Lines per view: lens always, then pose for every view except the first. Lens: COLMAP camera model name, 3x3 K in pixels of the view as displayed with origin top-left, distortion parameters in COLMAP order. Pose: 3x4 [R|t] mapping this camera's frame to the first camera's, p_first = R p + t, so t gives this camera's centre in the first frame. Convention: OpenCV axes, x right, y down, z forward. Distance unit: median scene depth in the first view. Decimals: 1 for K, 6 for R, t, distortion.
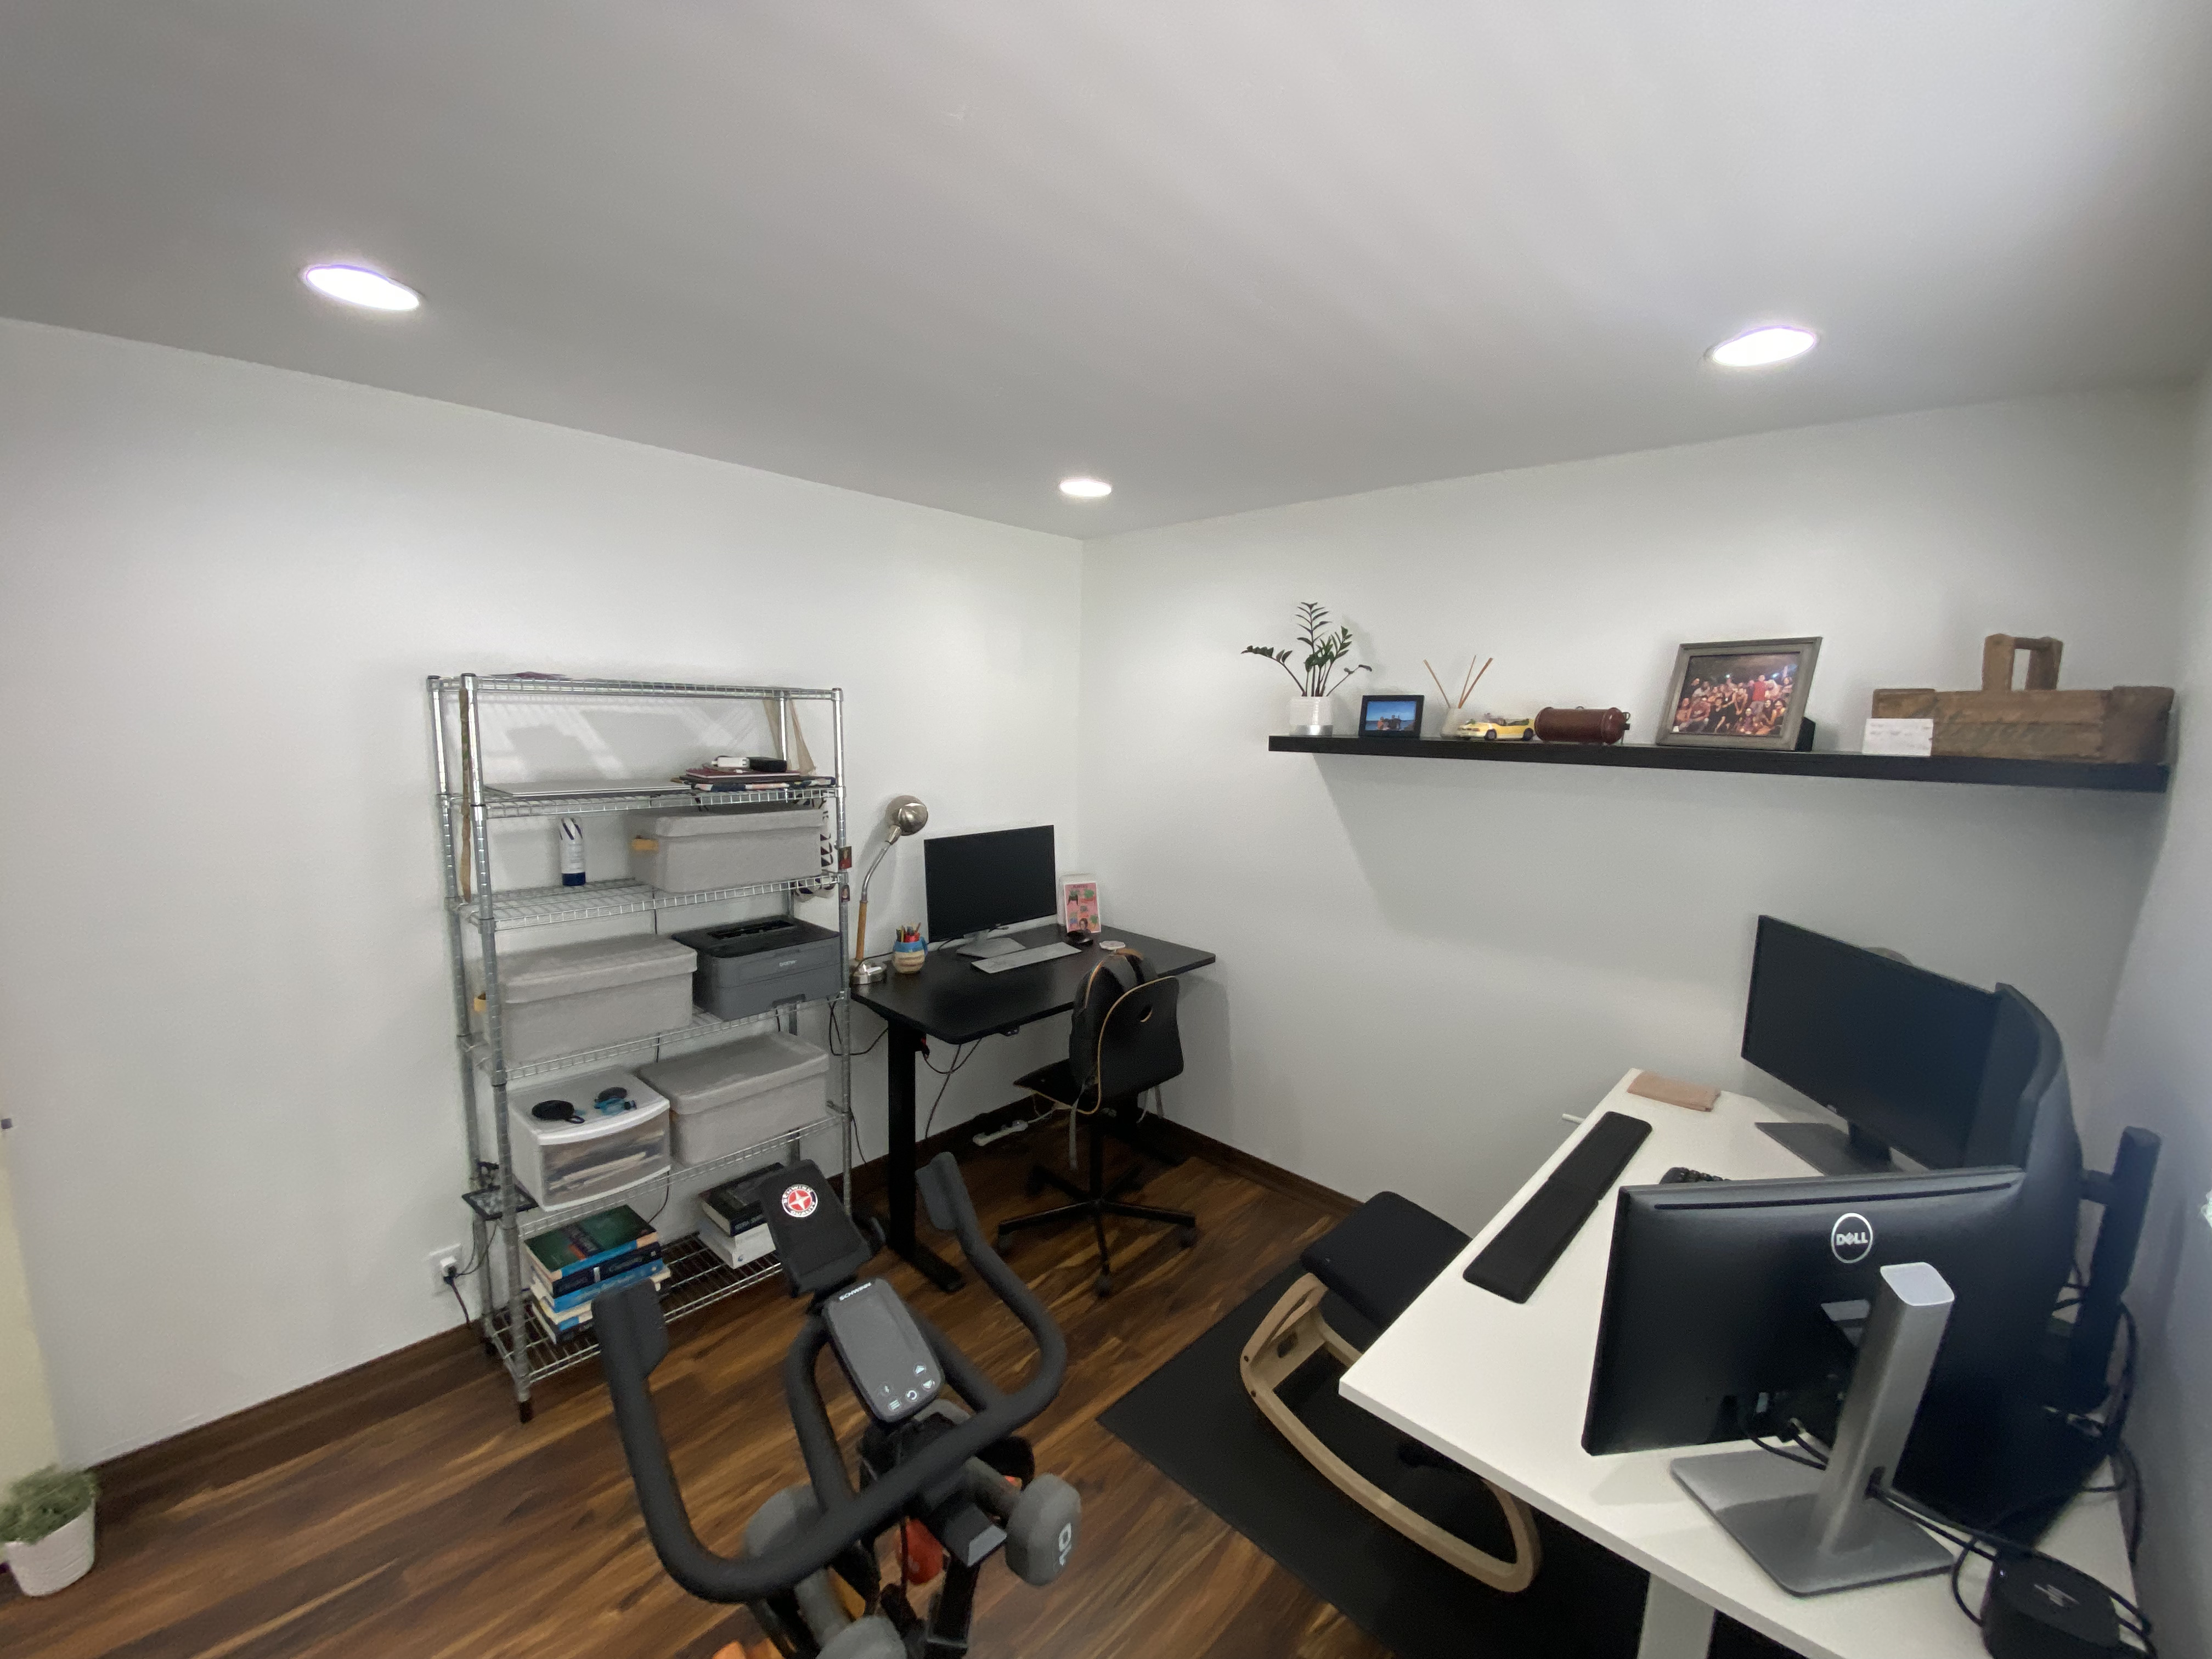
lens RADIAL K [[894.3, 0, 1101.6], [0, 894.3, 837.3], [0, 0, 1]] dist [0.015888, -0.018192]
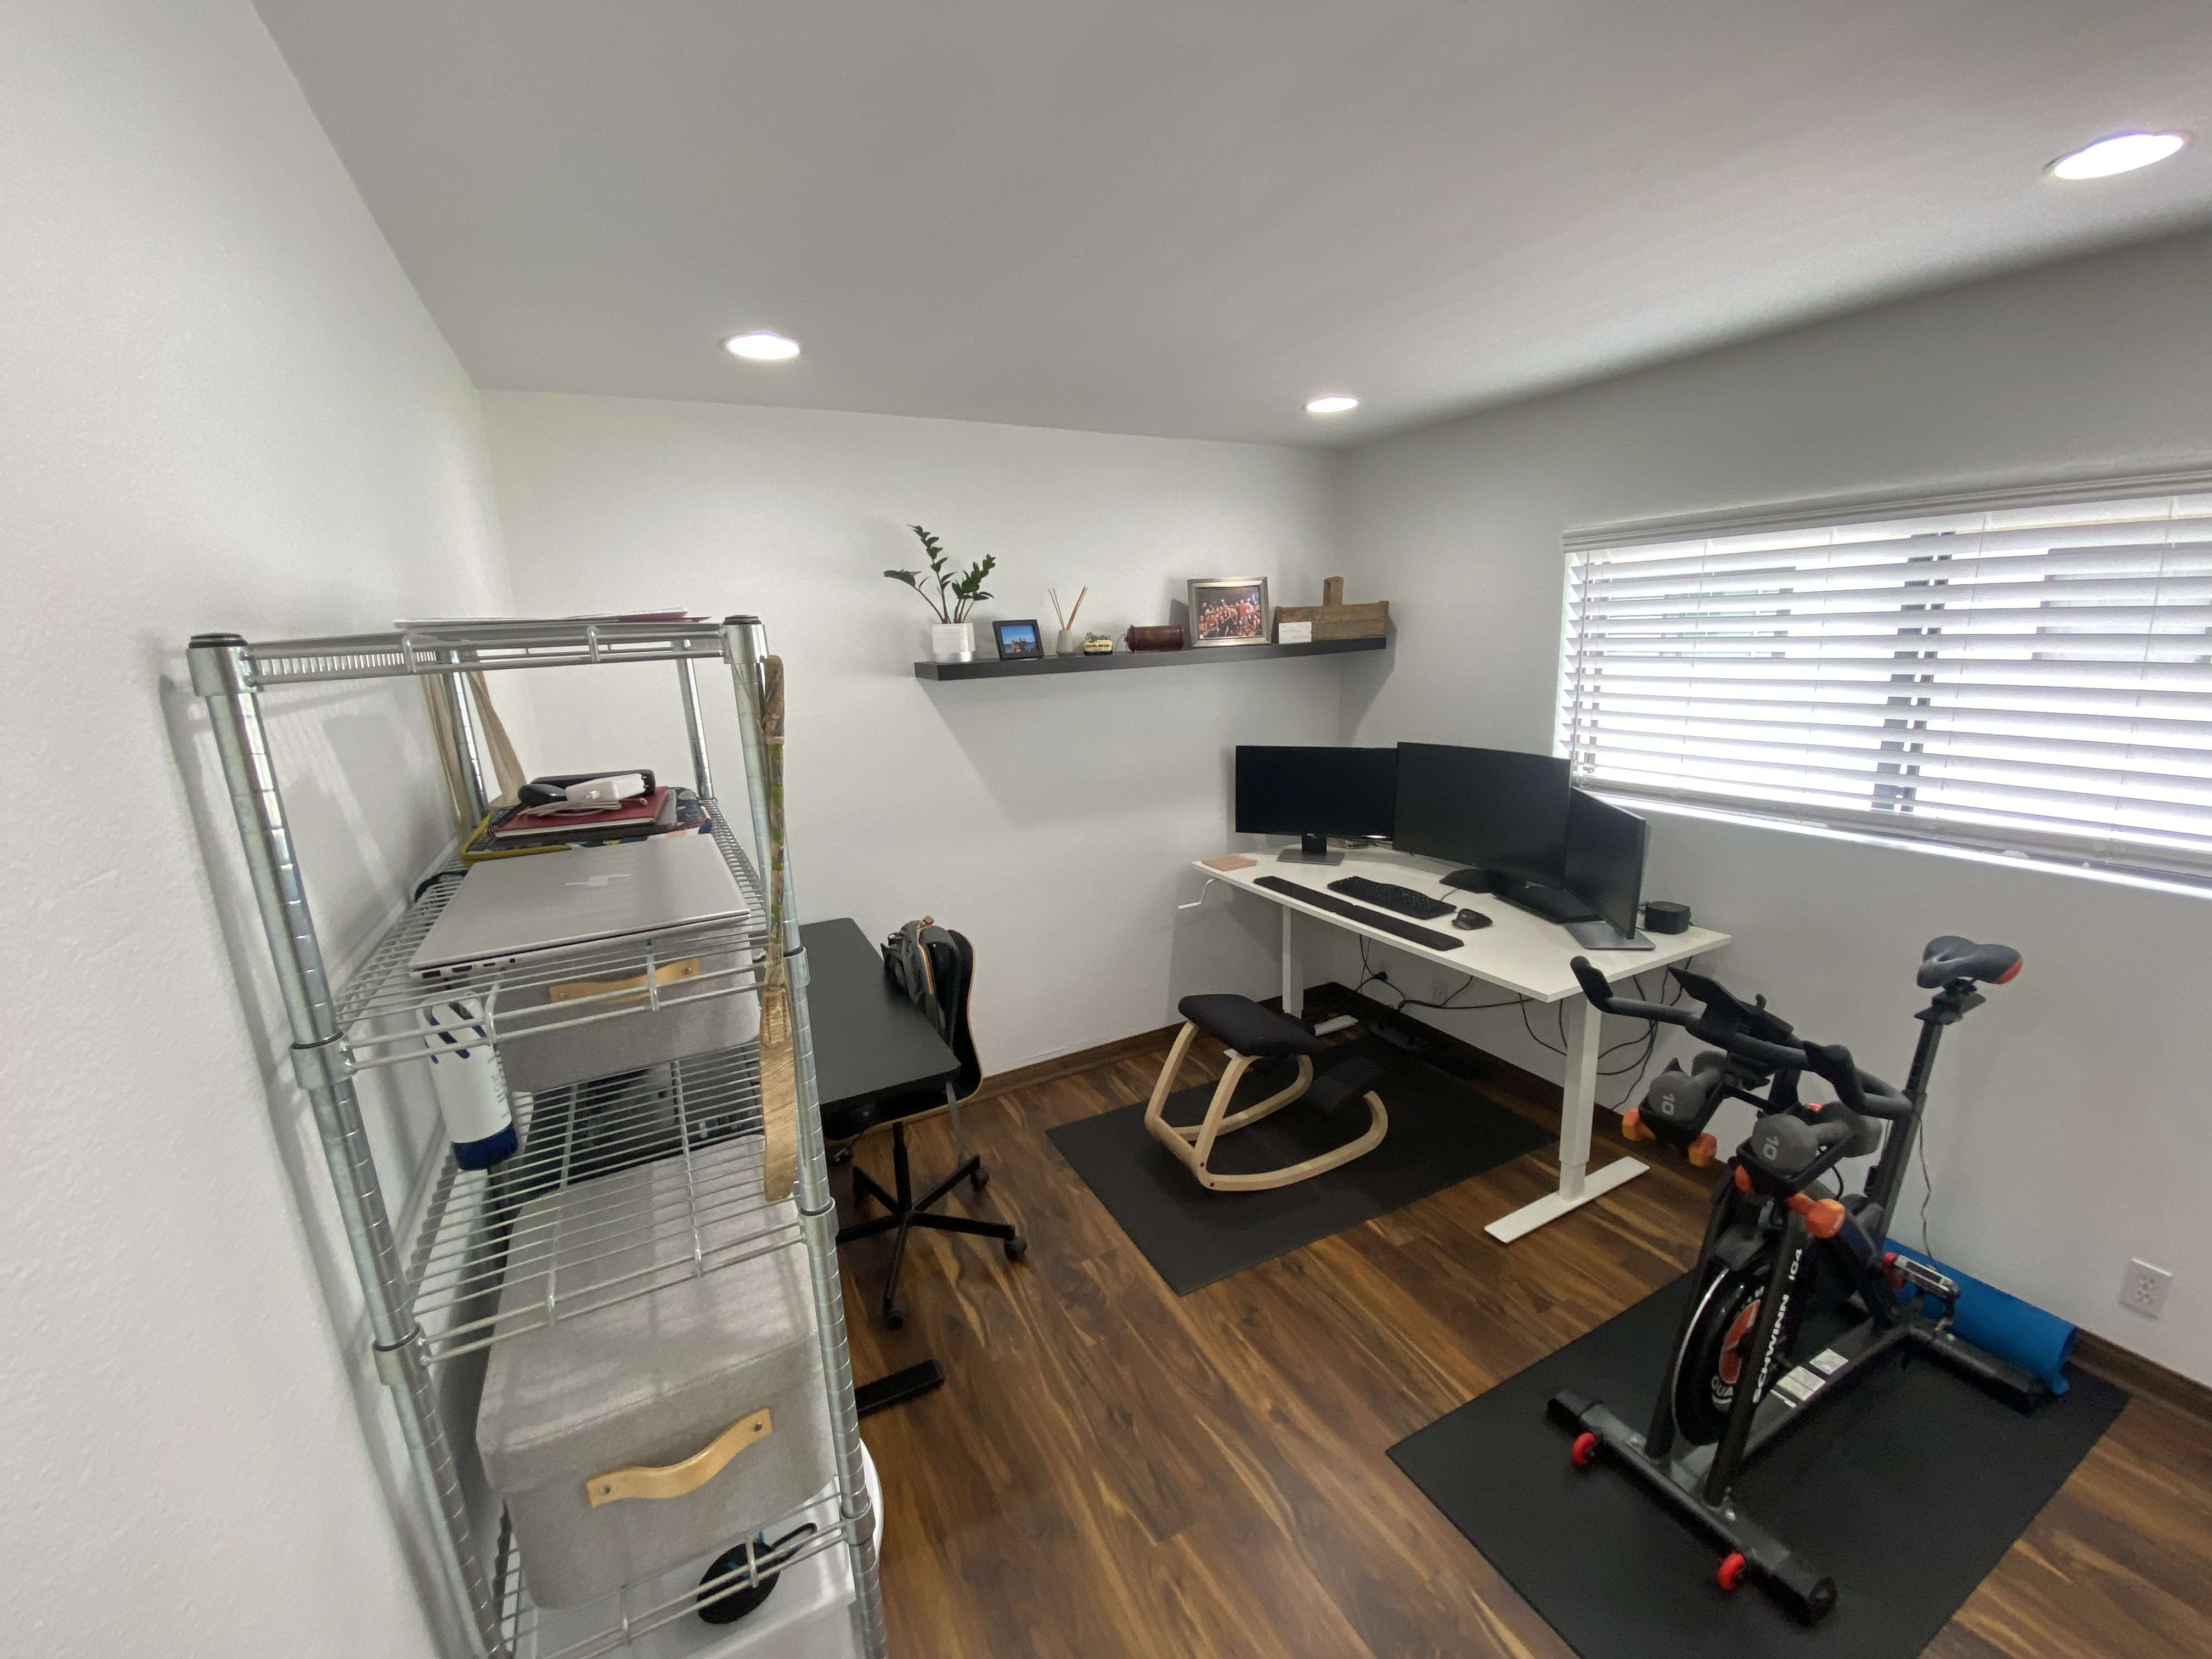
lens RADIAL K [[894.3, 0, 1088.5], [0, 894.3, 827.4], [0, 0, 1]] dist [0.015888, -0.018192]
pose [[0.337591, -0.238493, 0.910578, -0.902488], [0.174332, 0.966476, 0.188501, -0.126493], [-0.925008, 0.095106, 0.367851, 0.649076]]
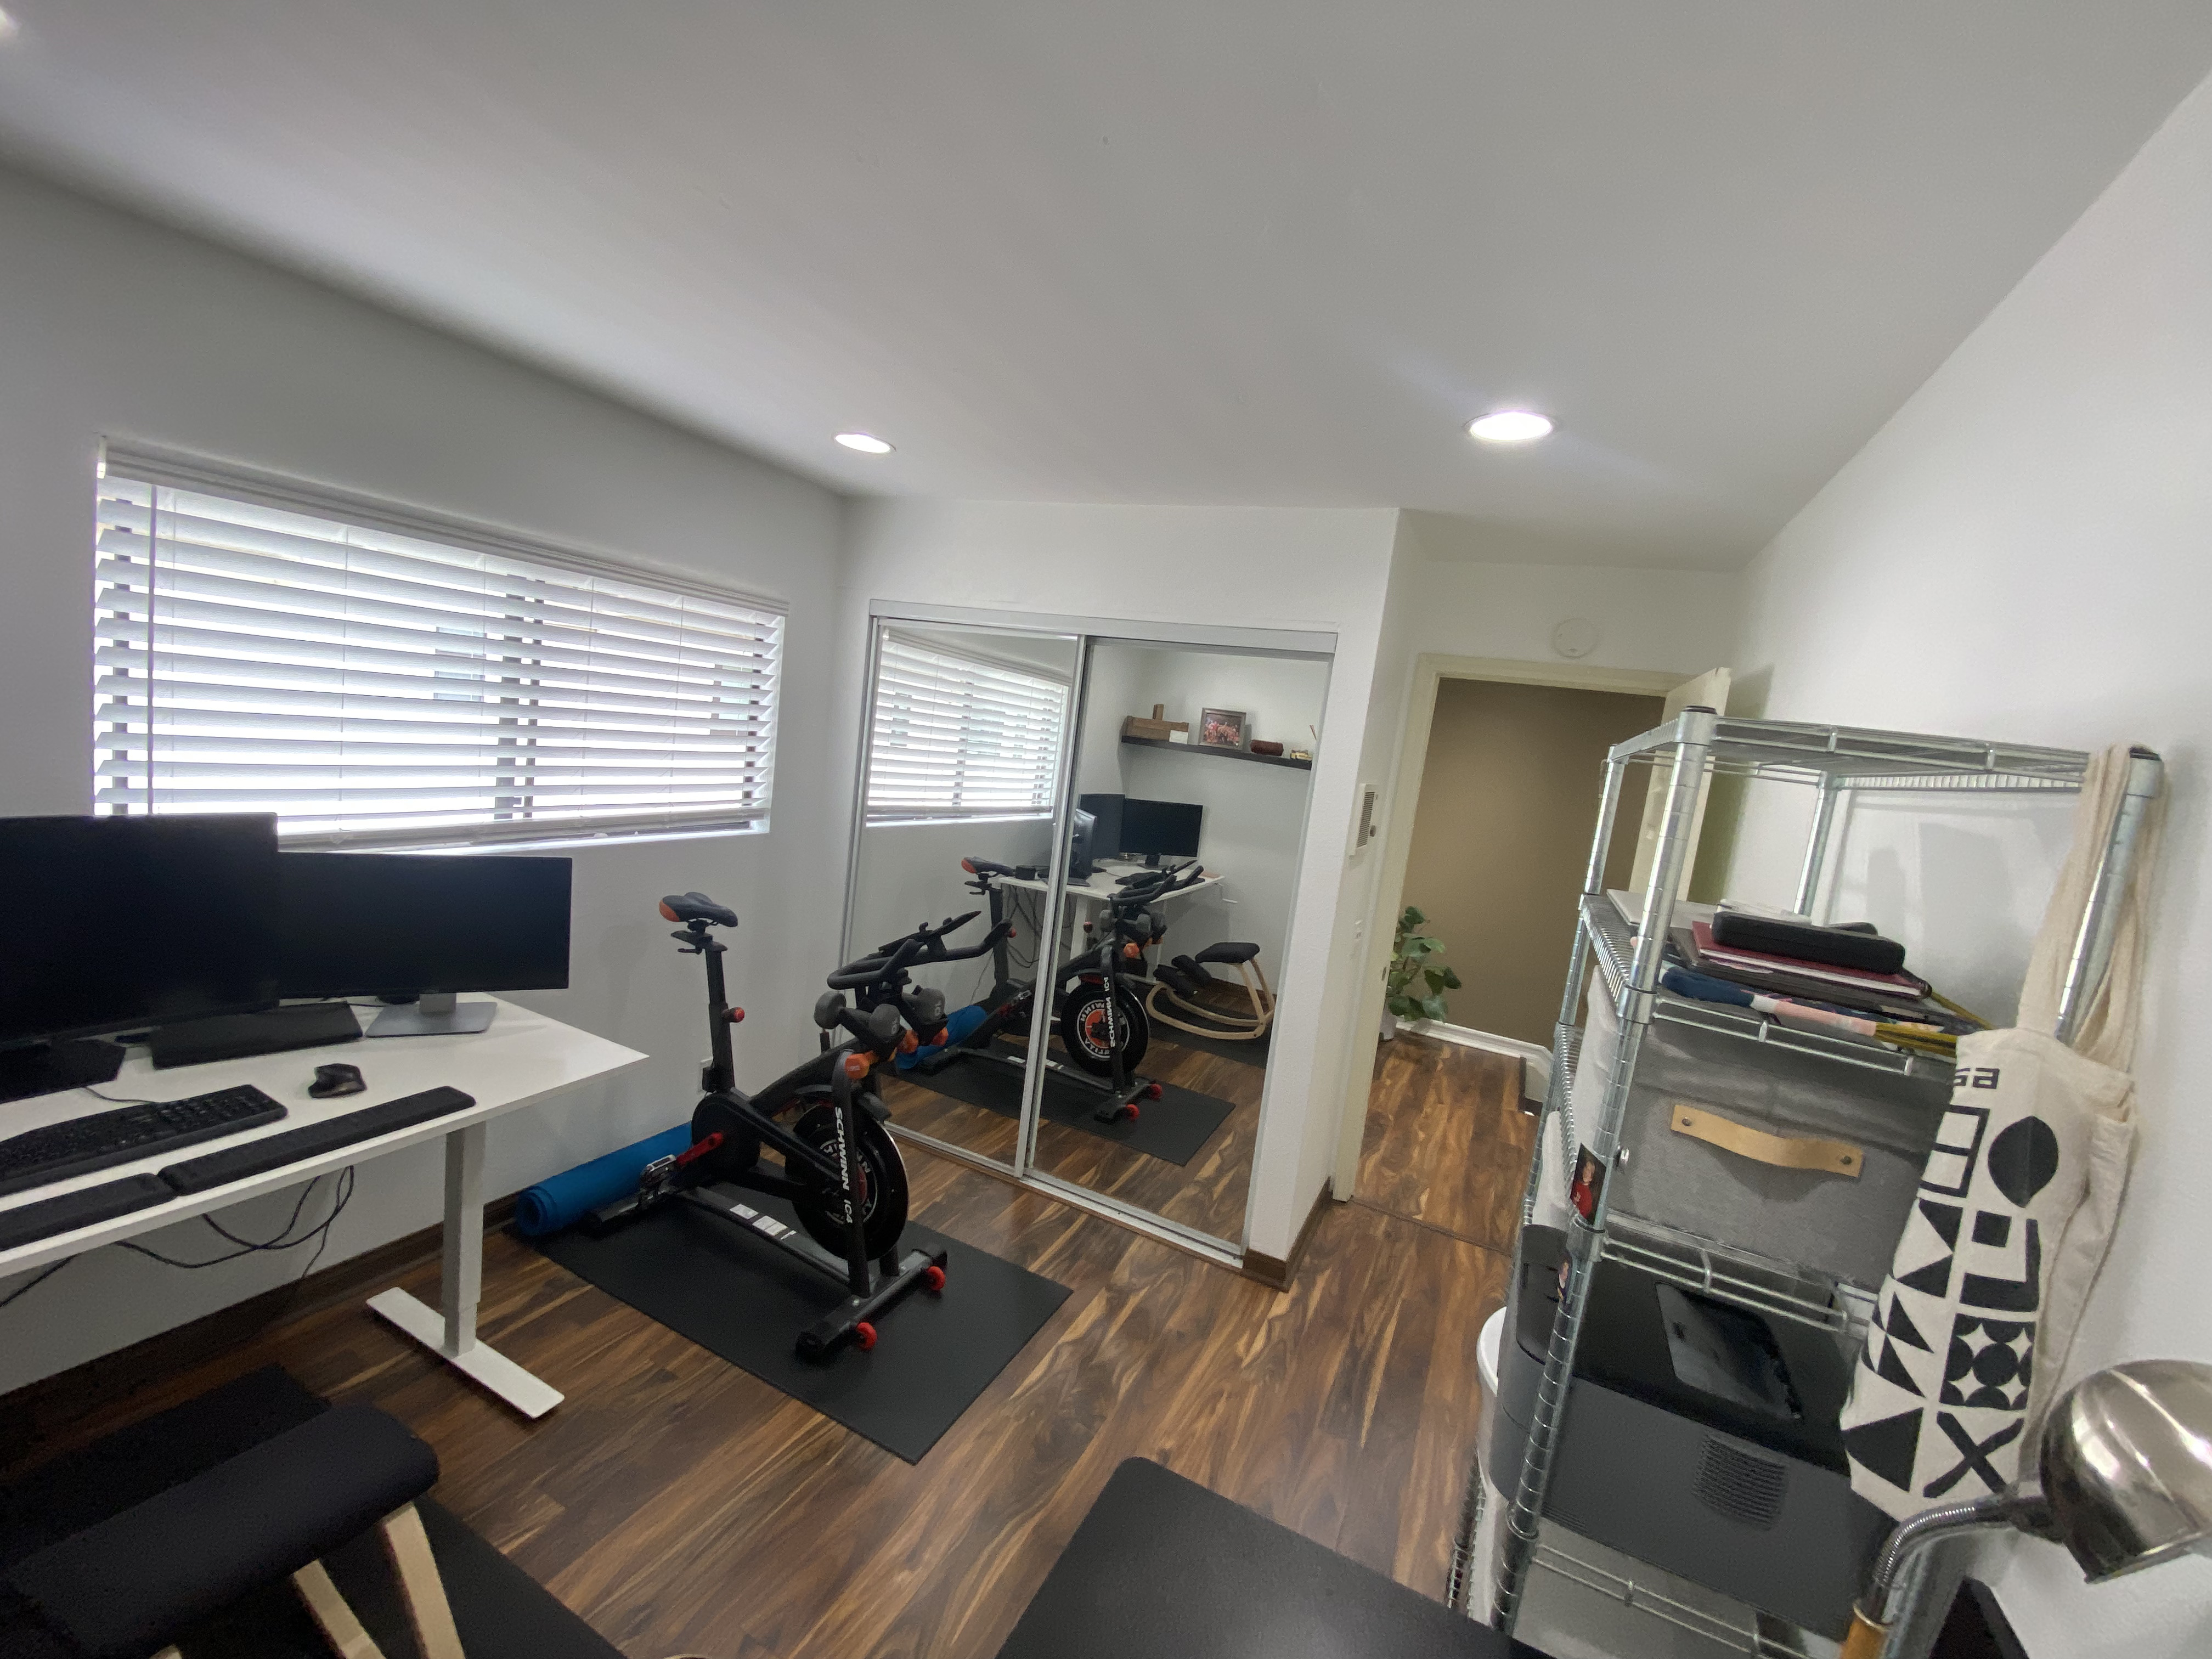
lens RADIAL K [[894.3, 0, 1118.6], [0, 894.3, 832.6], [0, 0, 1]] dist [0.015888, -0.018192]
pose [[-0.940311, -0.106301, -0.323289, -0.004939], [-0.187942, 0.954167, 0.232901, -0.189103], [0.283714, 0.279759, -0.917192, 1.460930]]
